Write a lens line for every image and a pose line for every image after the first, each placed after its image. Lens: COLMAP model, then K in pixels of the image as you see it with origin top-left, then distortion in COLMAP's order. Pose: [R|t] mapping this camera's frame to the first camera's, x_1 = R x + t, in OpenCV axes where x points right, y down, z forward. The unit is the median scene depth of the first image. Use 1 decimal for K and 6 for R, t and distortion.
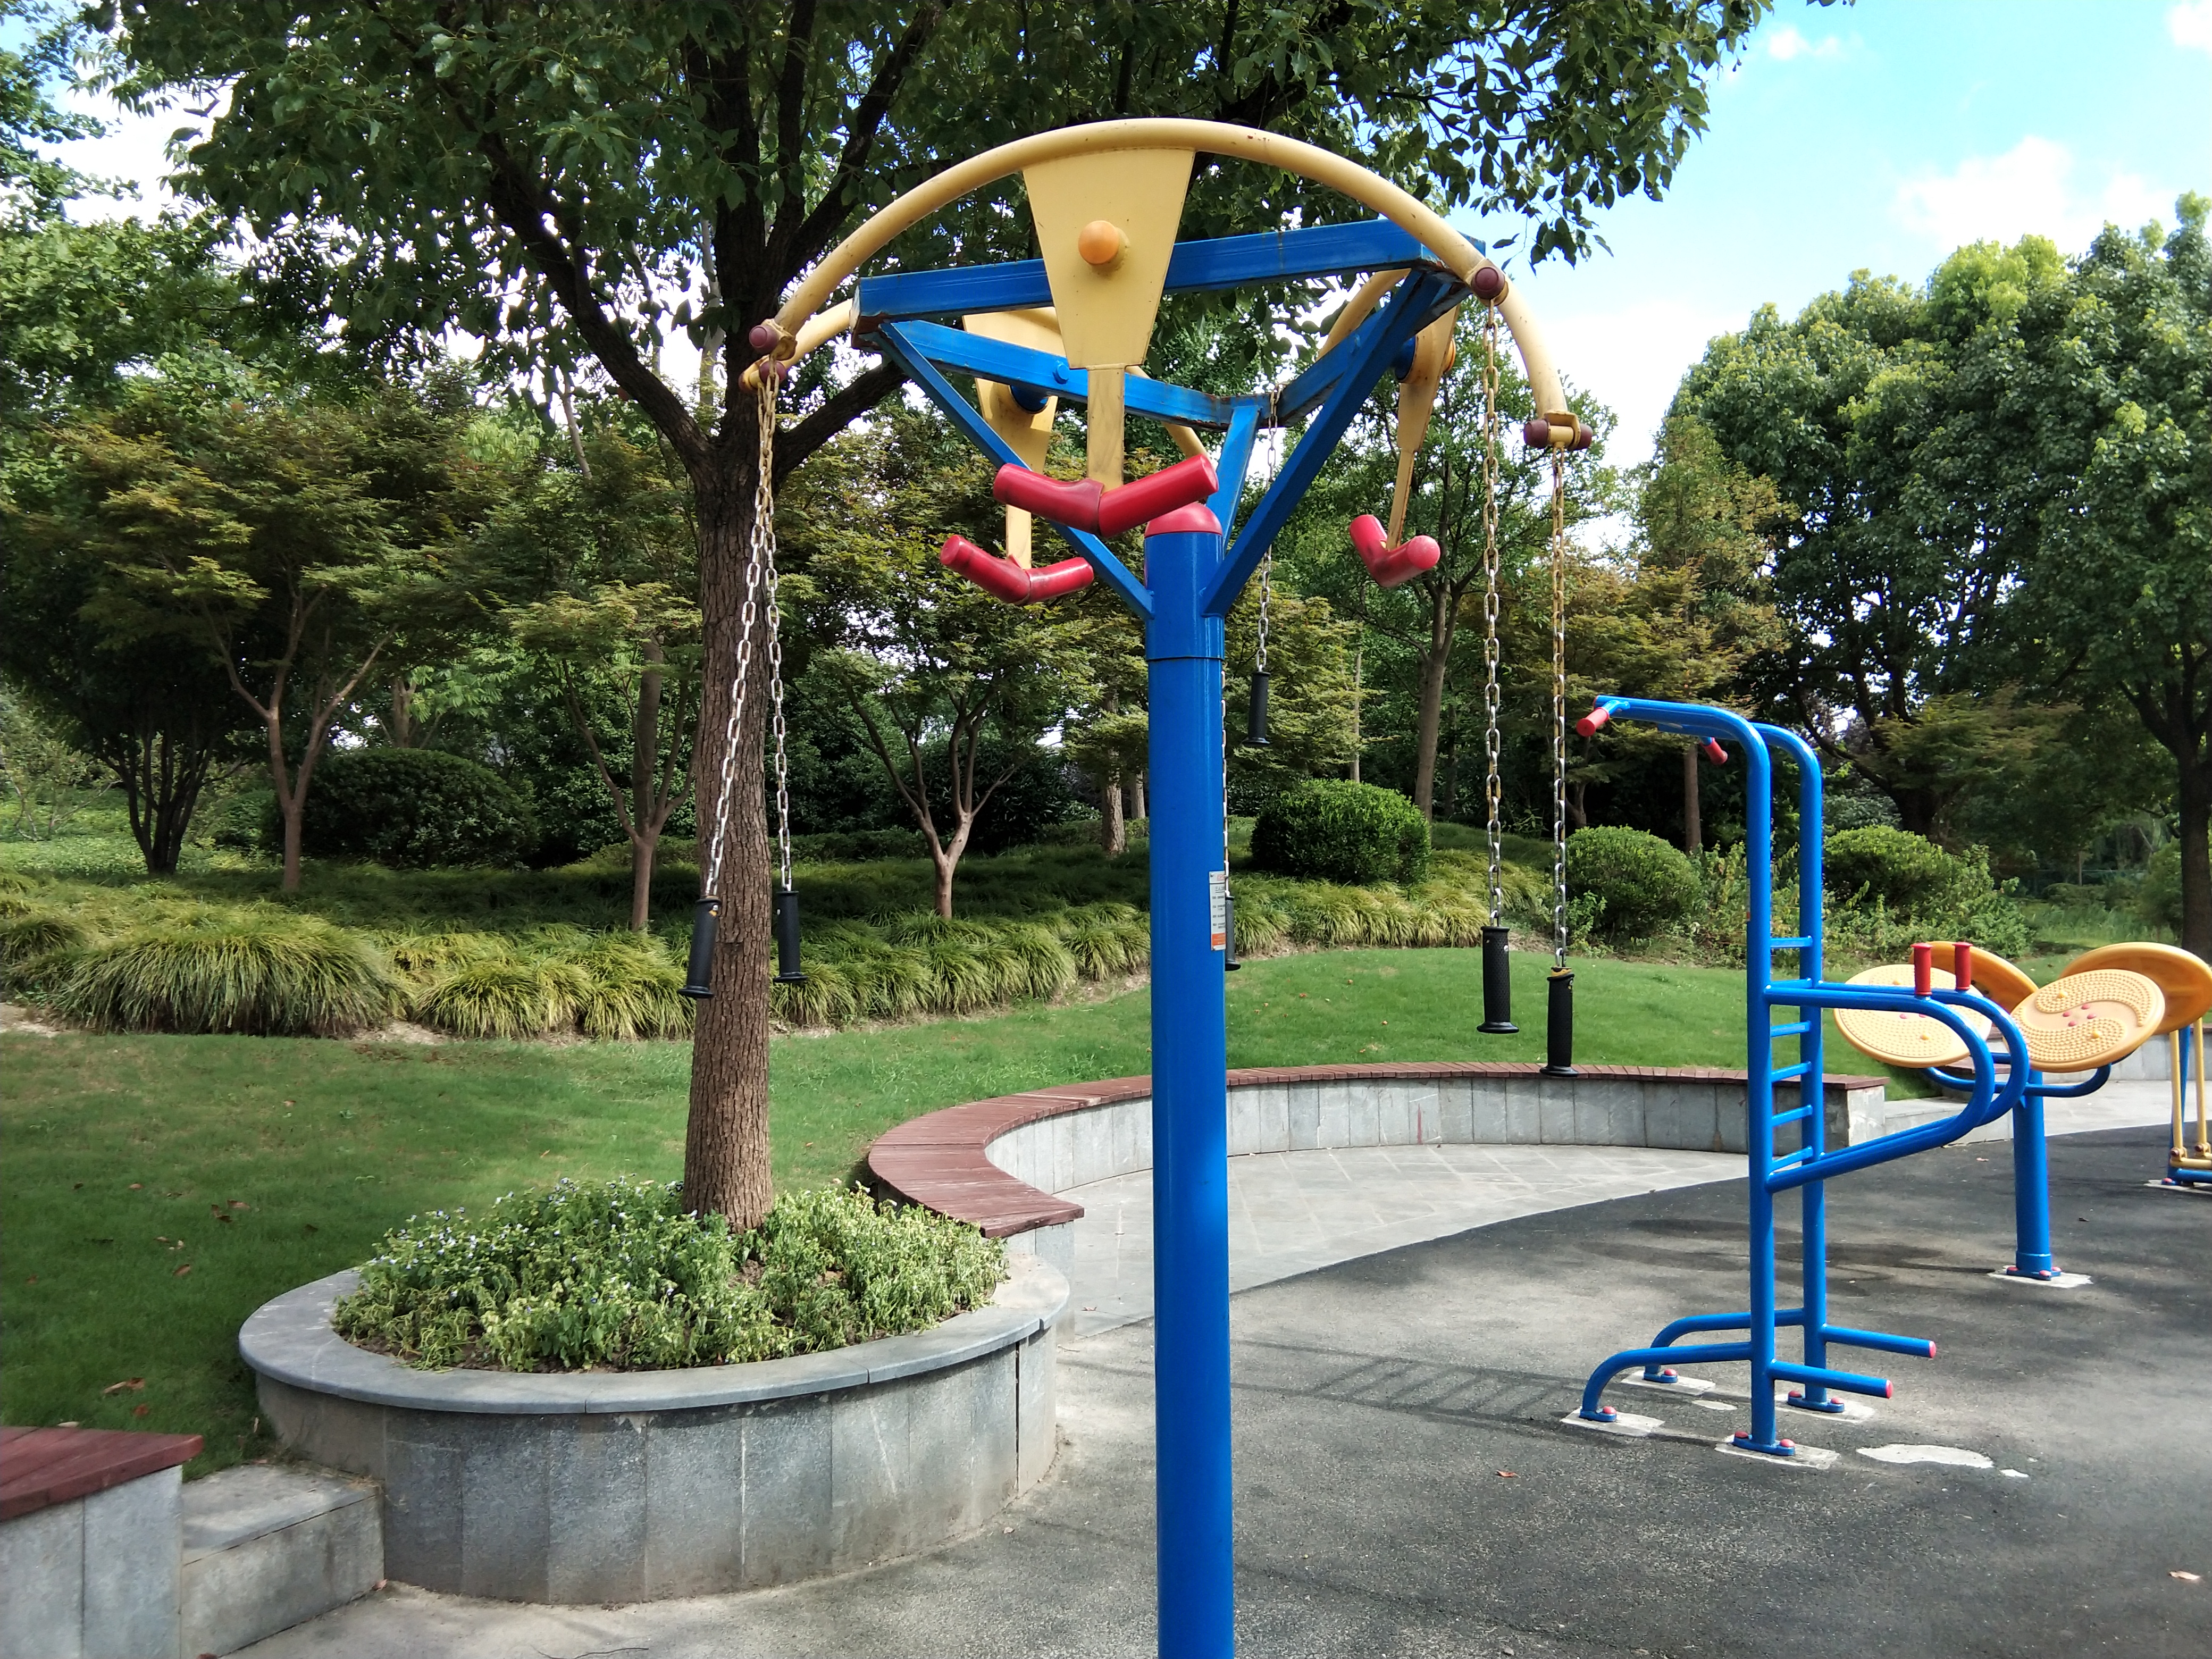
lens RADIAL K [[1764.6, 0, 1091.7], [0, 1764.6, 830.1], [0, 0, 1]] dist [0.127250, -0.224413]
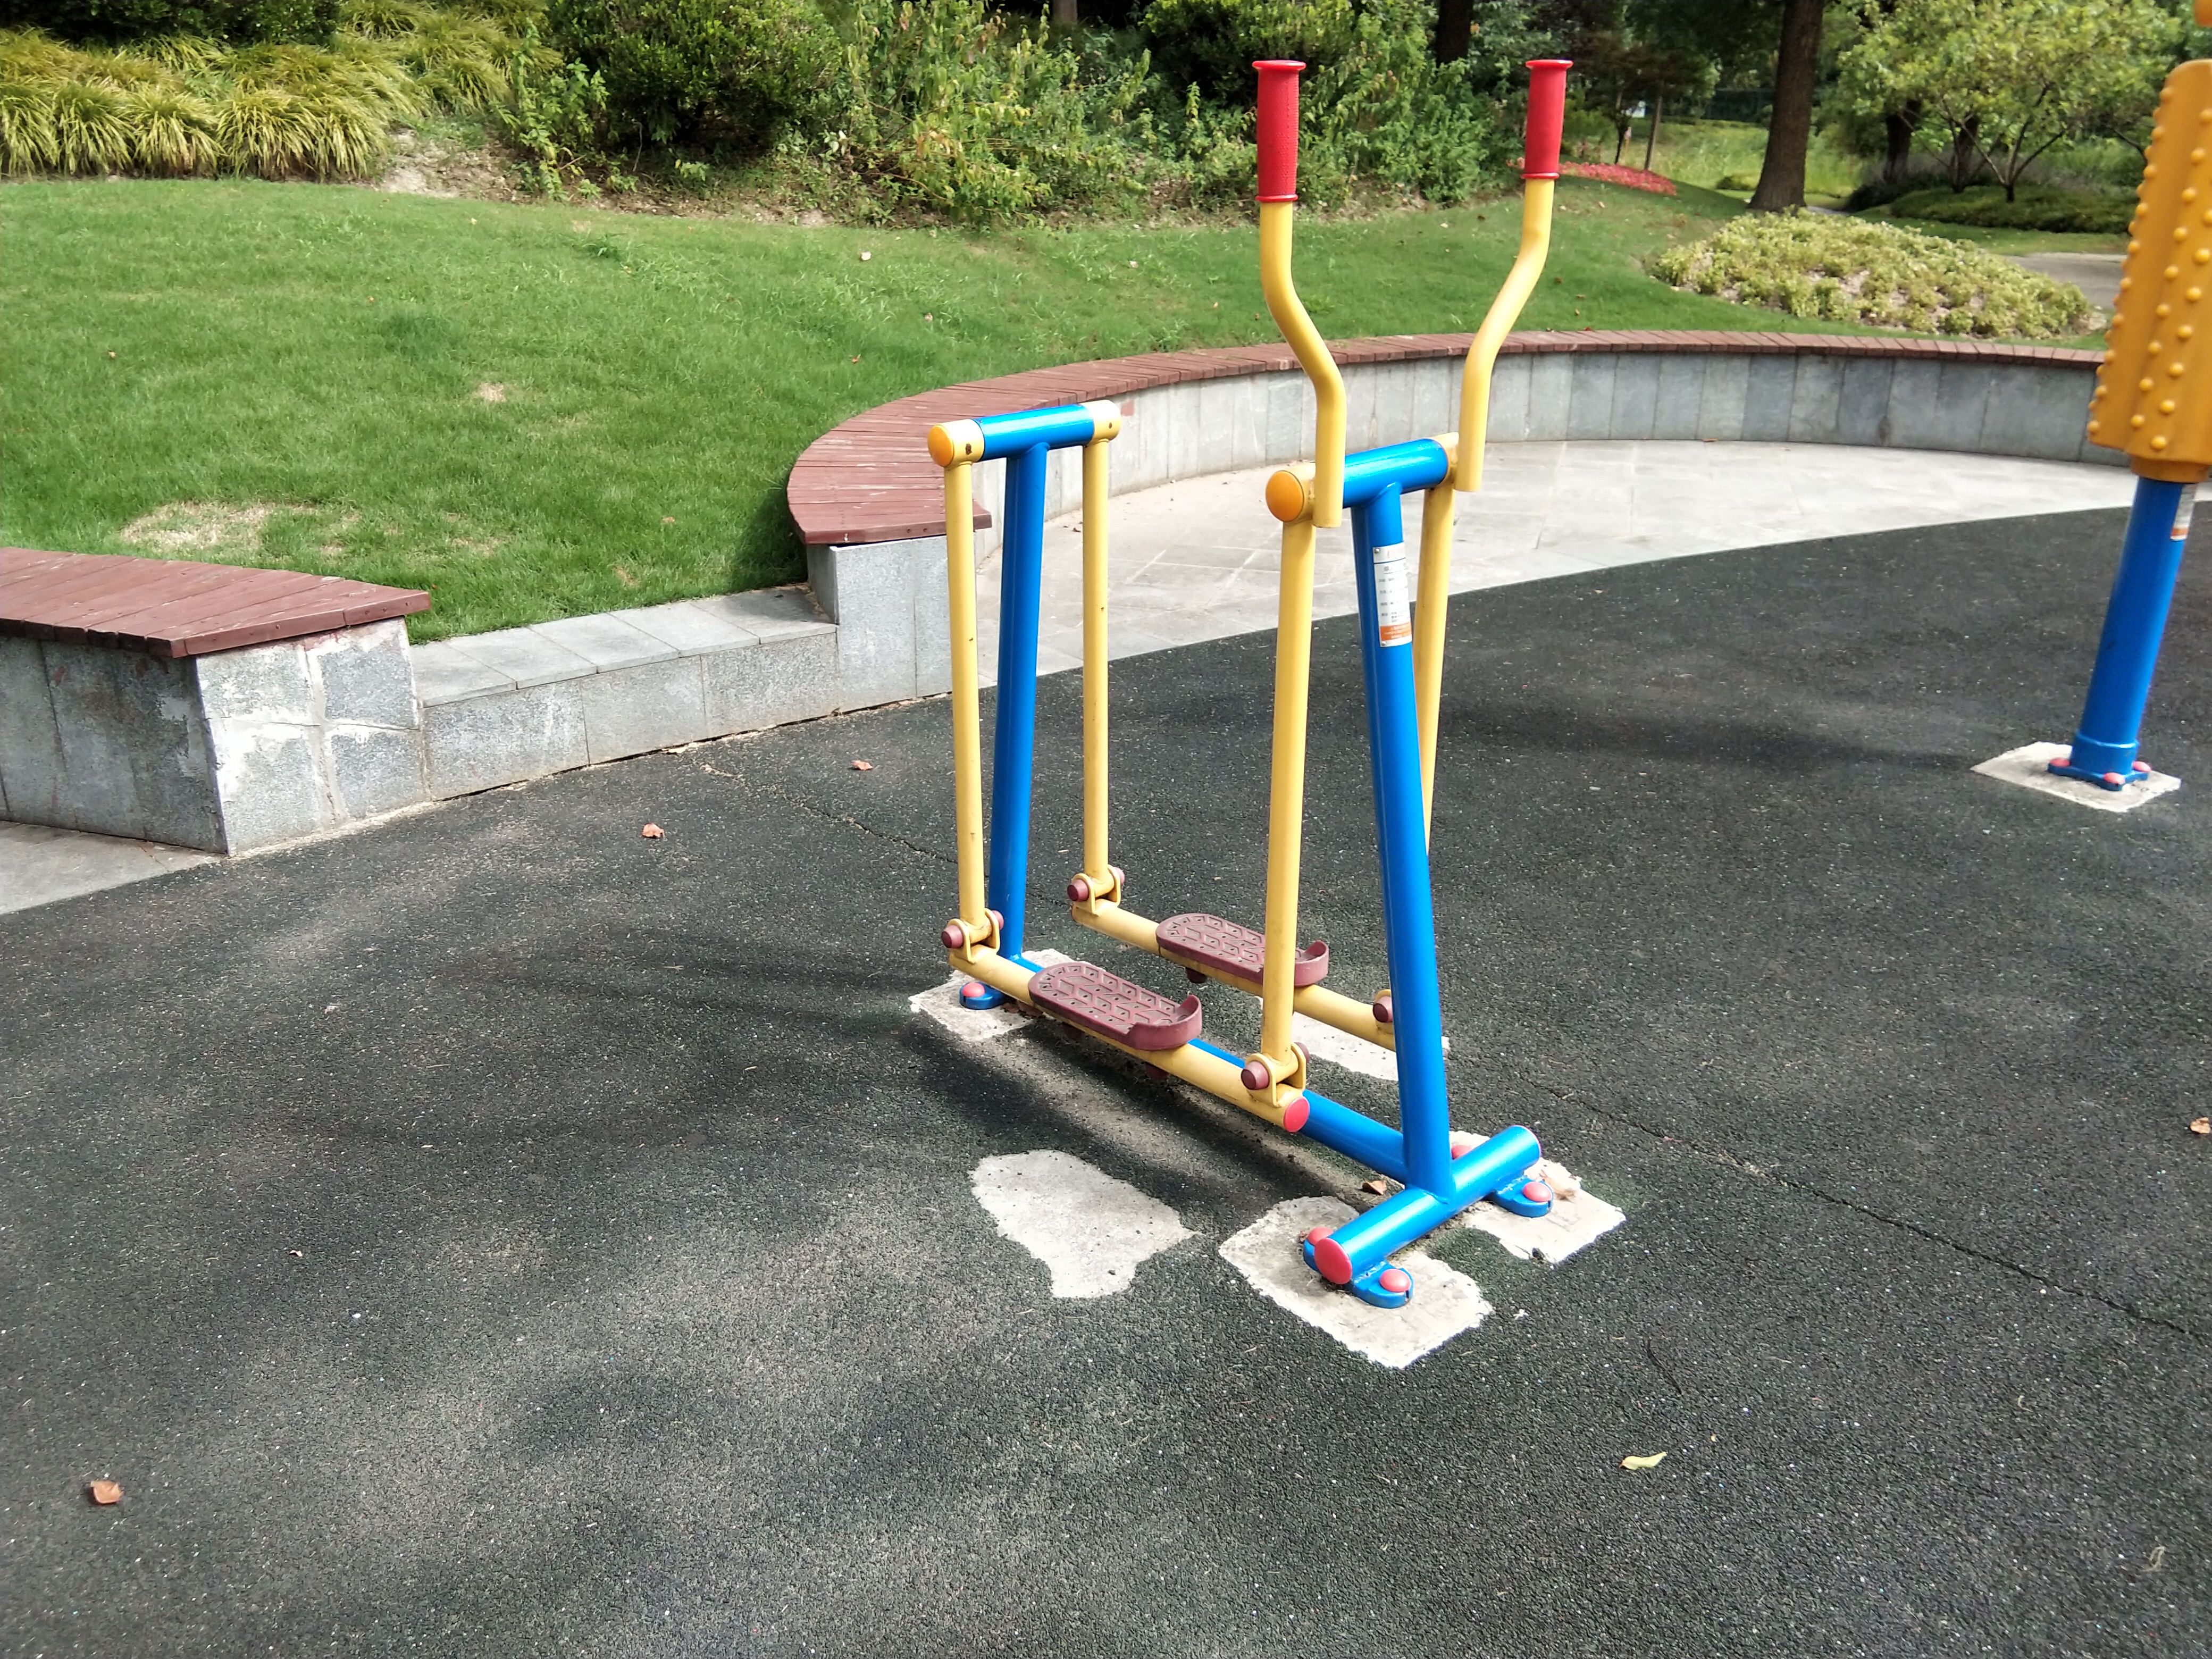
lens RADIAL K [[1774.1, 0, 1096.8], [0, 1774.1, 806.7], [0, 0, 1]] dist [0.096207, -0.147516]
pose [[0.990272, -0.036106, 0.134382, 0.512512], [-0.019630, 0.919841, 0.391799, 0.037847], [-0.137756, -0.390625, 0.910184, 0.643151]]
